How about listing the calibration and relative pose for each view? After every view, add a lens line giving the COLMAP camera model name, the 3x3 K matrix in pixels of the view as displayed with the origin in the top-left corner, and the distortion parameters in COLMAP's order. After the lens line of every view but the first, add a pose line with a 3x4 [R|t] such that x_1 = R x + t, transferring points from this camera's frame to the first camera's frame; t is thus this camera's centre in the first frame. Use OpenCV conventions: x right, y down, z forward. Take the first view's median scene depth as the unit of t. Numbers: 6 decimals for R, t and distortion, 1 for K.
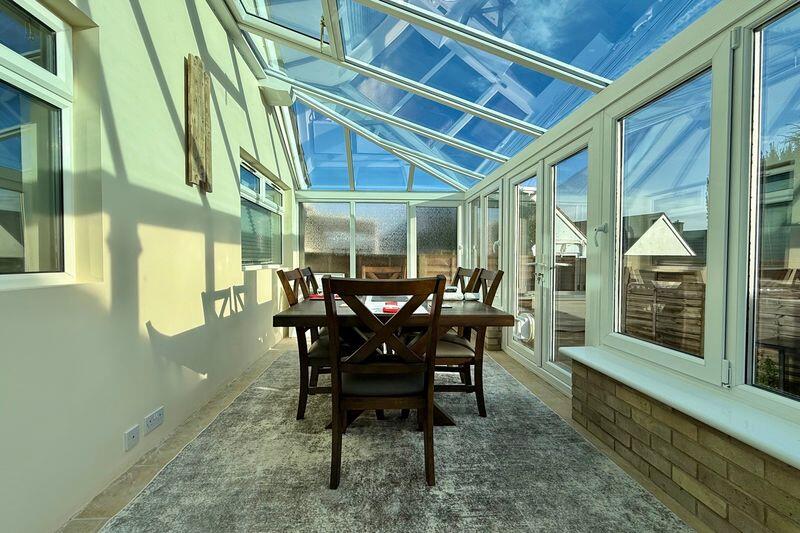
lens RADIAL K [[368.3, 0, 399.6], [0, 368.3, 268.5], [0, 0, 1]] dist [0.000645, -0.000709]
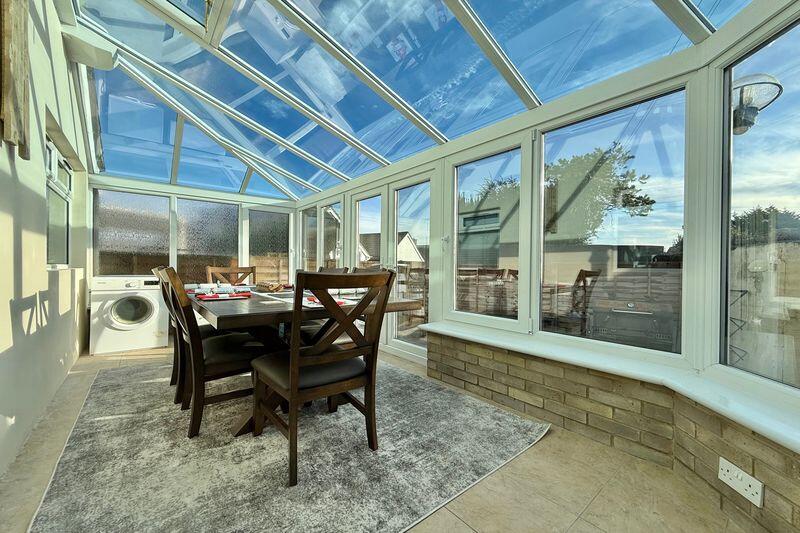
lens RADIAL K [[317.3, 0, 399.7], [0, 317.3, 267.5], [0, 0, 1]] dist [0.000260, -0.000677]
pose [[0.814497, 0.002253, 0.580164, -0.309671], [0.005387, 0.999920, -0.011446, 0.015489], [-0.580143, 0.012448, 0.814419, 0.090289]]
